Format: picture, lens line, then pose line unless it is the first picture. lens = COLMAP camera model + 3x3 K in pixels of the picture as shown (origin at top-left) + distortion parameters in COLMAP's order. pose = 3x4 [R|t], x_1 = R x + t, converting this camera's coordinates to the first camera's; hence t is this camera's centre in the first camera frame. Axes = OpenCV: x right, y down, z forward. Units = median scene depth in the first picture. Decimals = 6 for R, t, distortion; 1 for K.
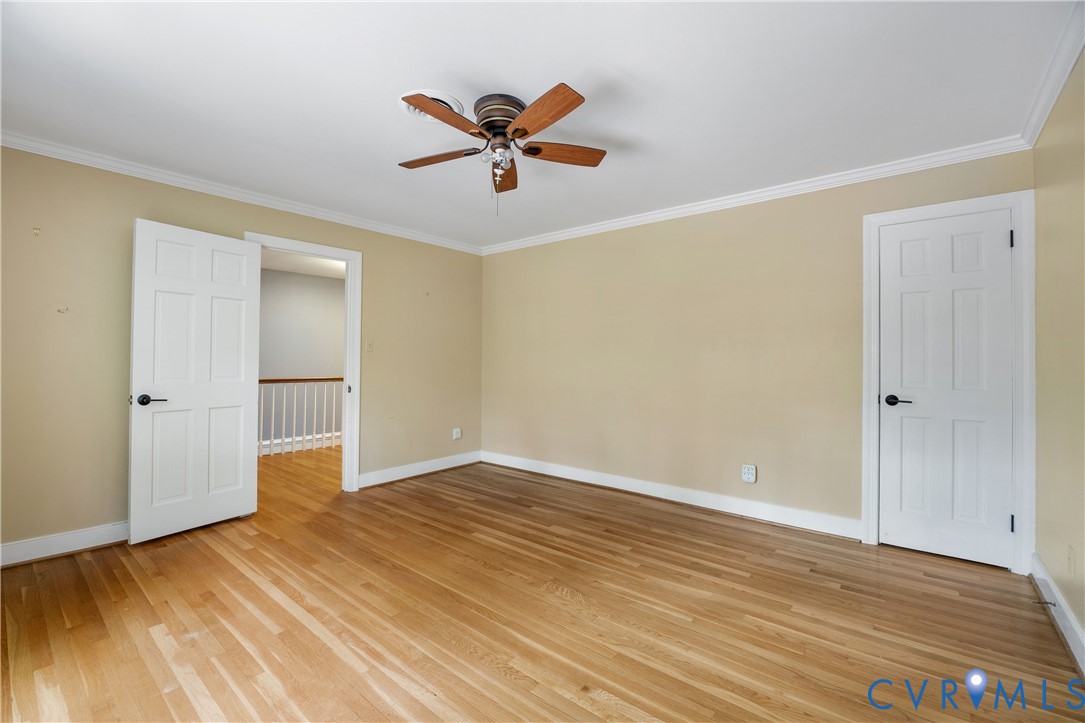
lens RADIAL K [[478.3, 0, 542.5], [0, 478.3, 361.5], [0, 0, 1]] dist [-0.000970, -0.000050]
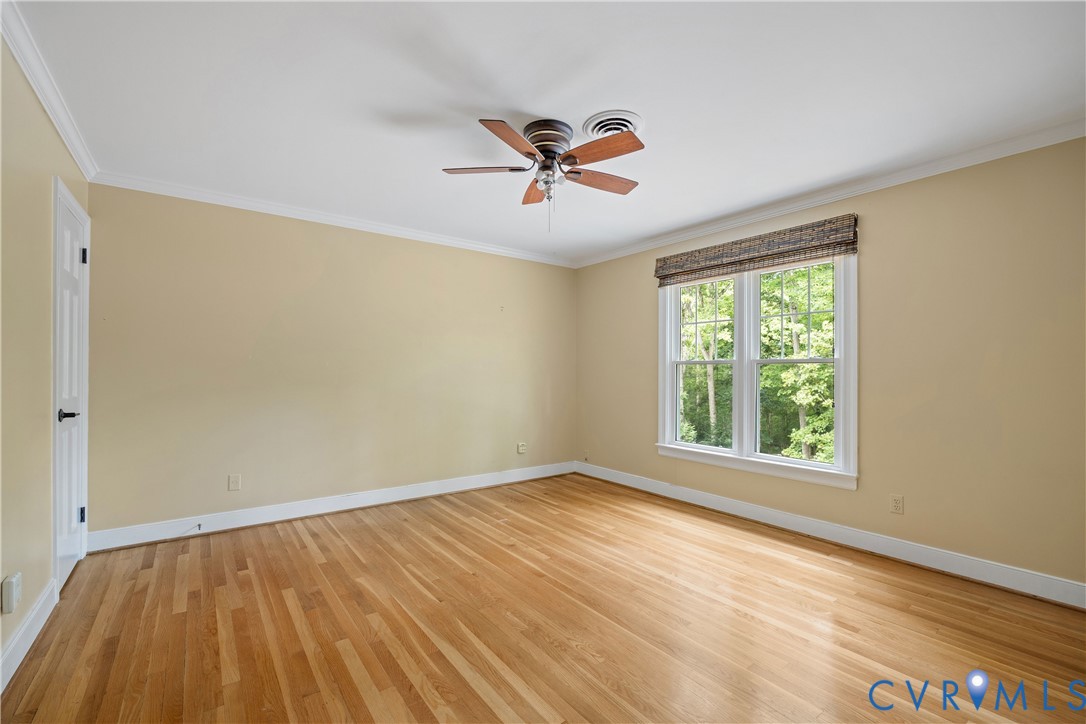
lens RADIAL K [[473.7, 0, 543.0], [0, 473.7, 362.0], [0, 0, 1]] dist [0.000059, -0.000005]
pose [[-0.973193, -0.006574, 0.229894, -0.308581], [-0.010930, 0.999784, -0.017680, -0.004565], [-0.229728, -0.019719, -0.973055, 1.920399]]
